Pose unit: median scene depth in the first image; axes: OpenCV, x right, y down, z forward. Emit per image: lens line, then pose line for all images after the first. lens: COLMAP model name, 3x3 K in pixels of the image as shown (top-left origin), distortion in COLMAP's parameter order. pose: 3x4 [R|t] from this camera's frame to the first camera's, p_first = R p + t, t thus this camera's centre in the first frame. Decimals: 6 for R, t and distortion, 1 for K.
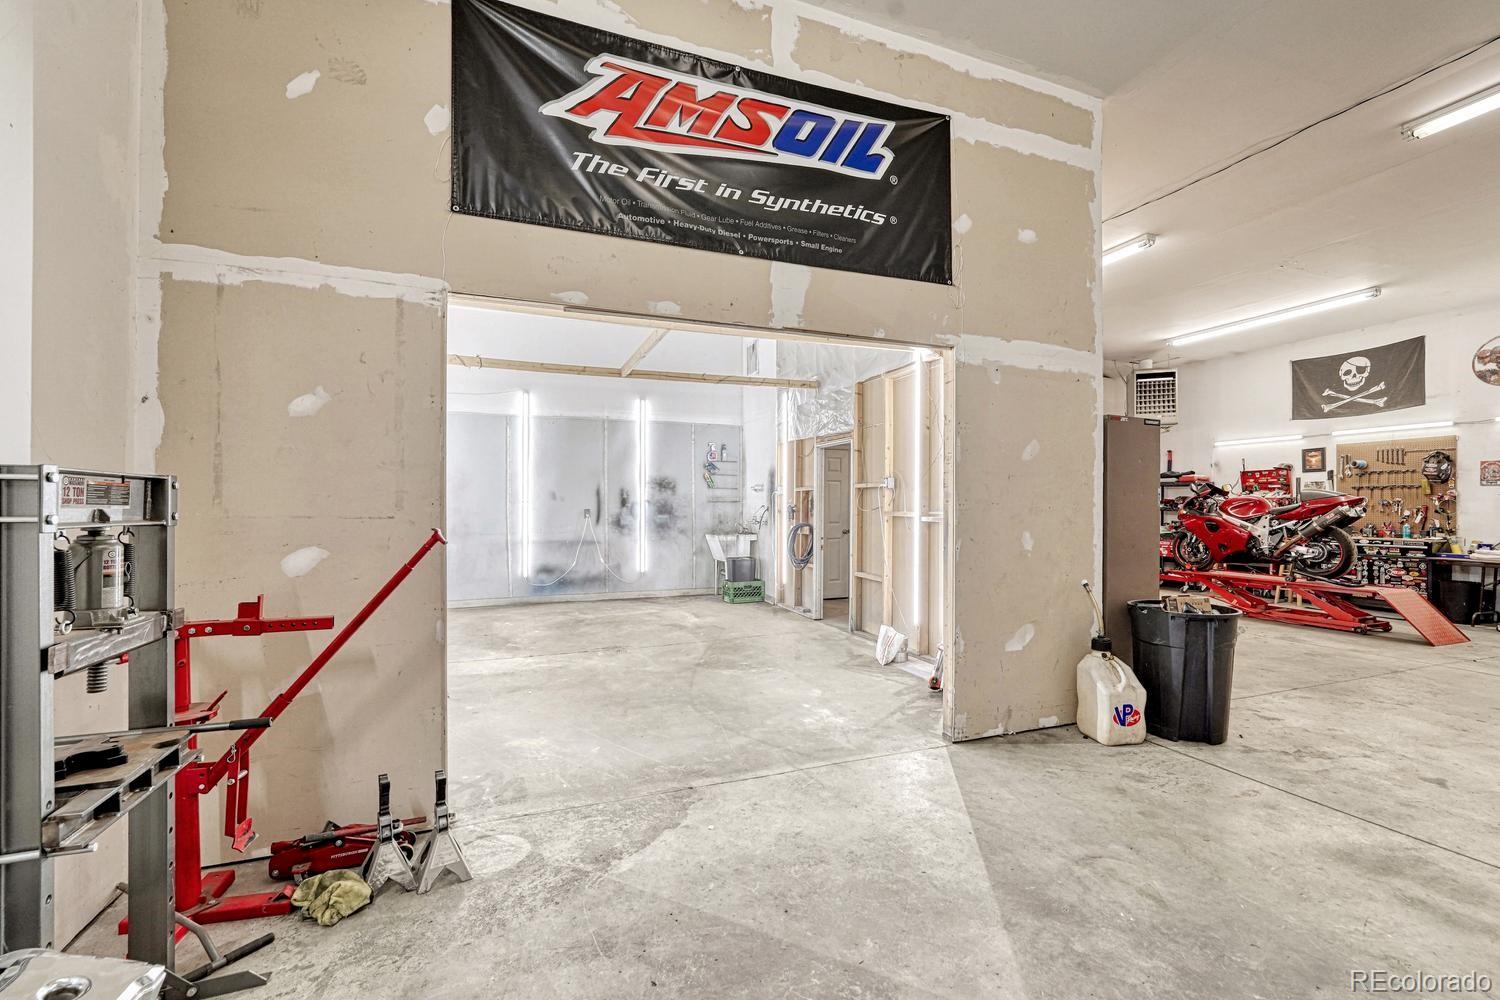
lens RADIAL K [[633.3, 0, 754.7], [0, 633.3, 504.2], [0, 0, 1]] dist [-0.011228, 0.000931]
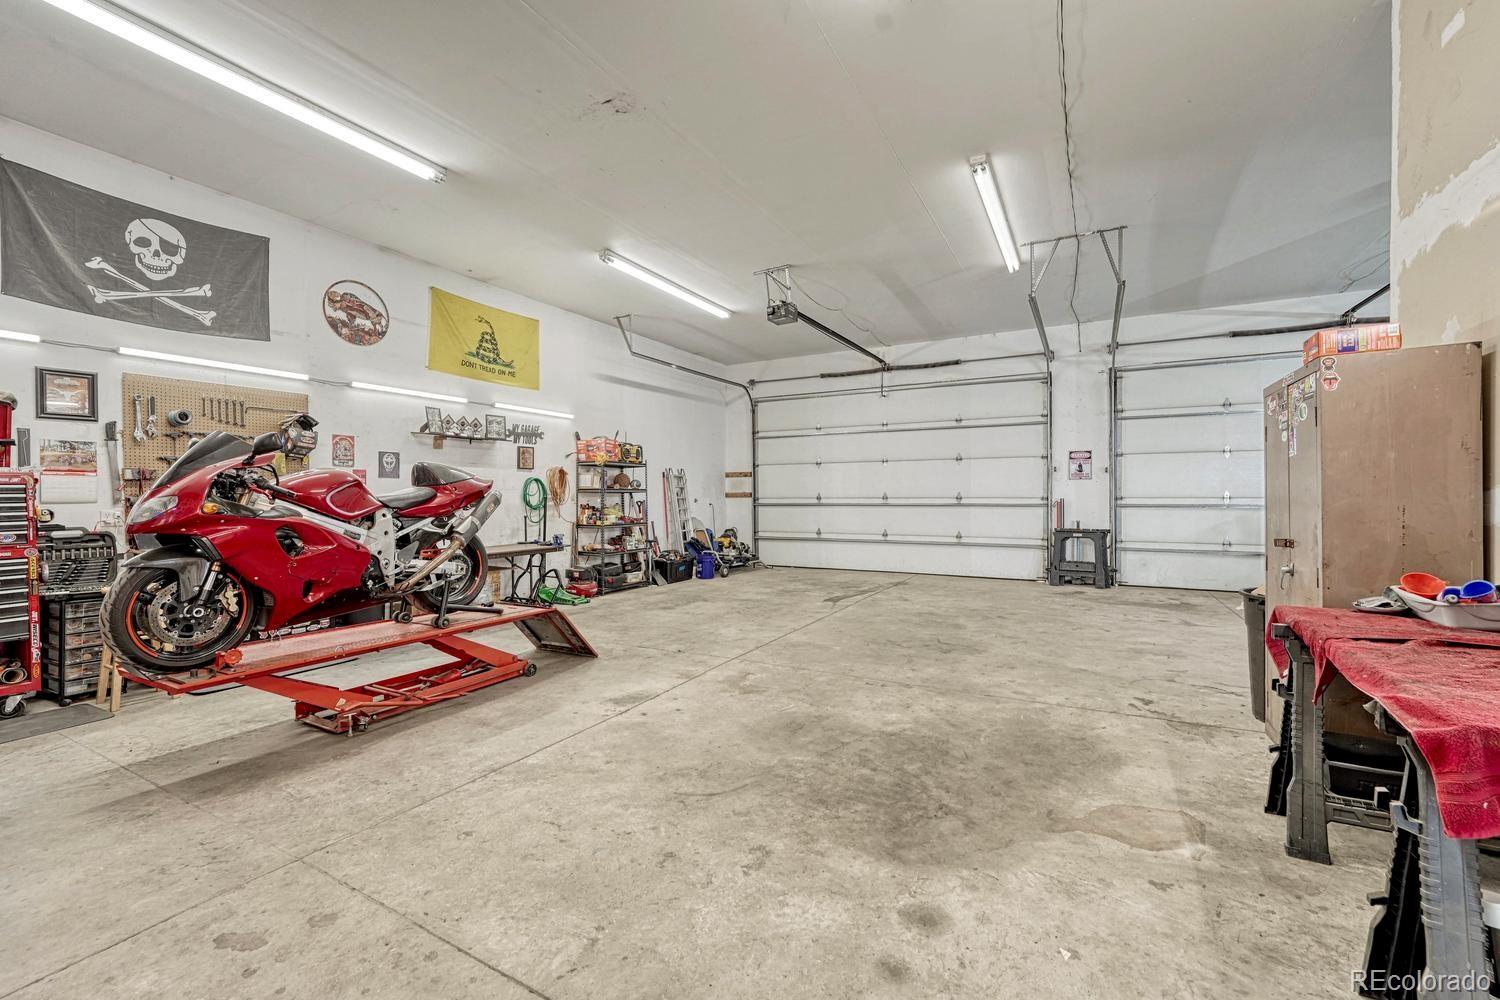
lens RADIAL K [[633.3, 0, 746.6], [0, 633.3, 495.6], [0, 0, 1]] dist [-0.011228, 0.000931]
pose [[-0.652176, -0.004342, 0.758055, 0.244971], [-0.002655, 0.999991, 0.003443, 0.003347], [-0.758063, 0.000232, -0.652181, 1.147789]]
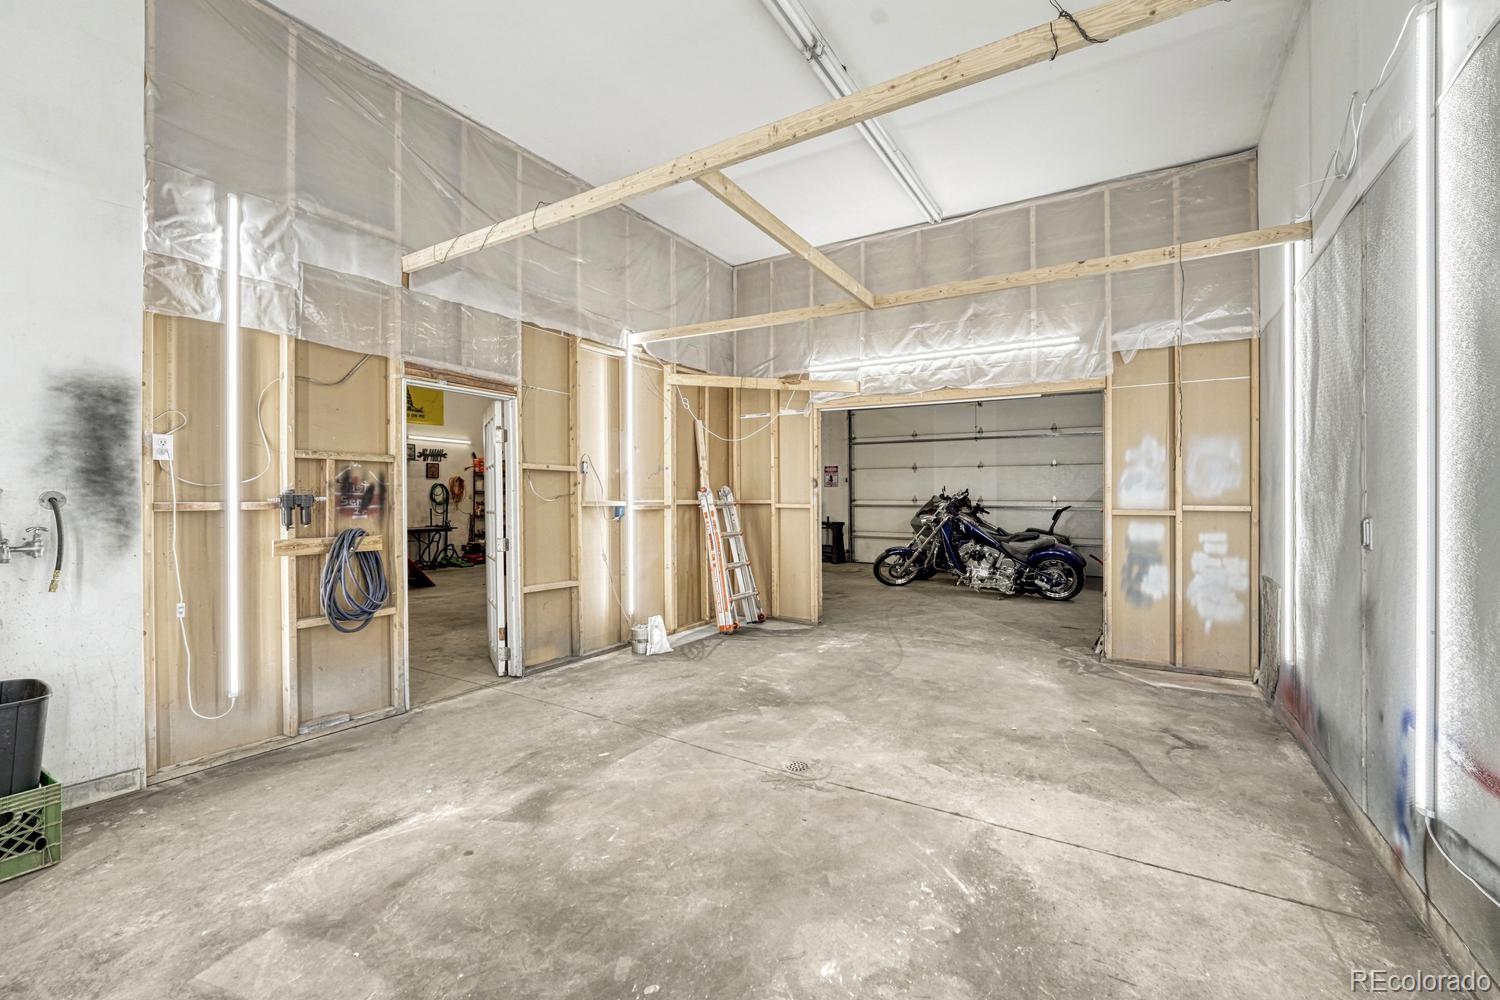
lens RADIAL K [[633.3, 0, 757.2], [0, 633.3, 499.0], [0, 0, 1]] dist [-0.011228, 0.000931]
pose [[-0.613777, -0.007653, 0.789442, -0.479928], [-0.009359, 0.999953, 0.002417, 0.005034], [-0.789424, -0.005905, -0.613820, 1.070106]]
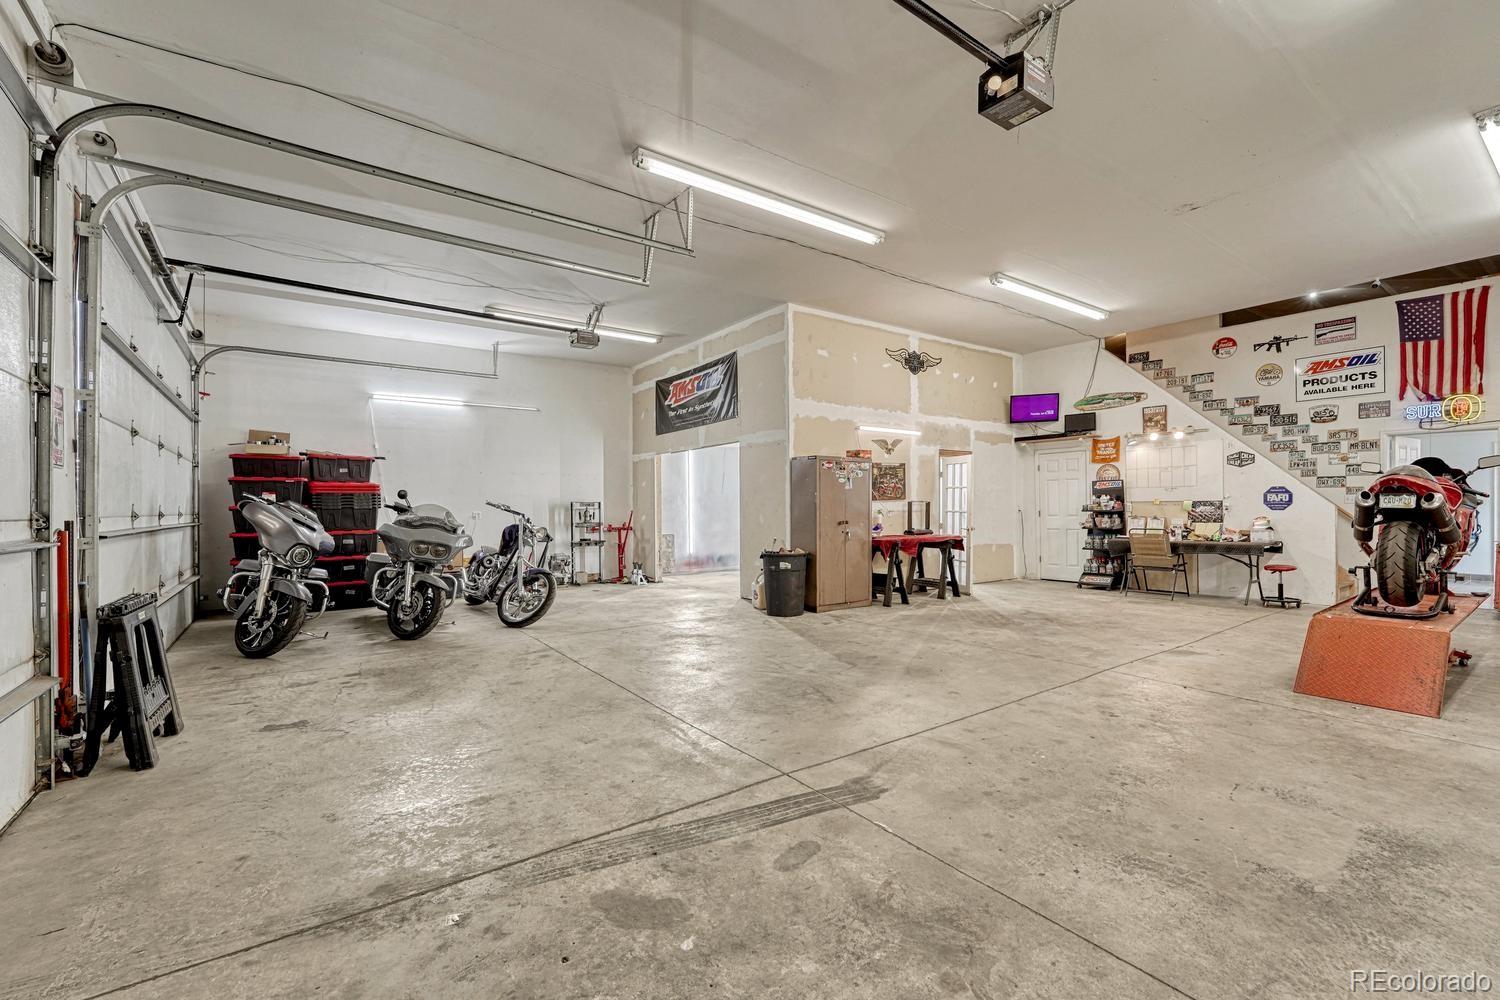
lens RADIAL K [[633.3, 0, 754.2], [0, 633.3, 506.2], [0, 0, 1]] dist [-0.011228, 0.000931]
pose [[0.268316, -0.007365, -0.963303, 1.291319], [0.011617, 0.999923, -0.004409, 0.010716], [0.963261, -0.010008, 0.268381, 0.172247]]
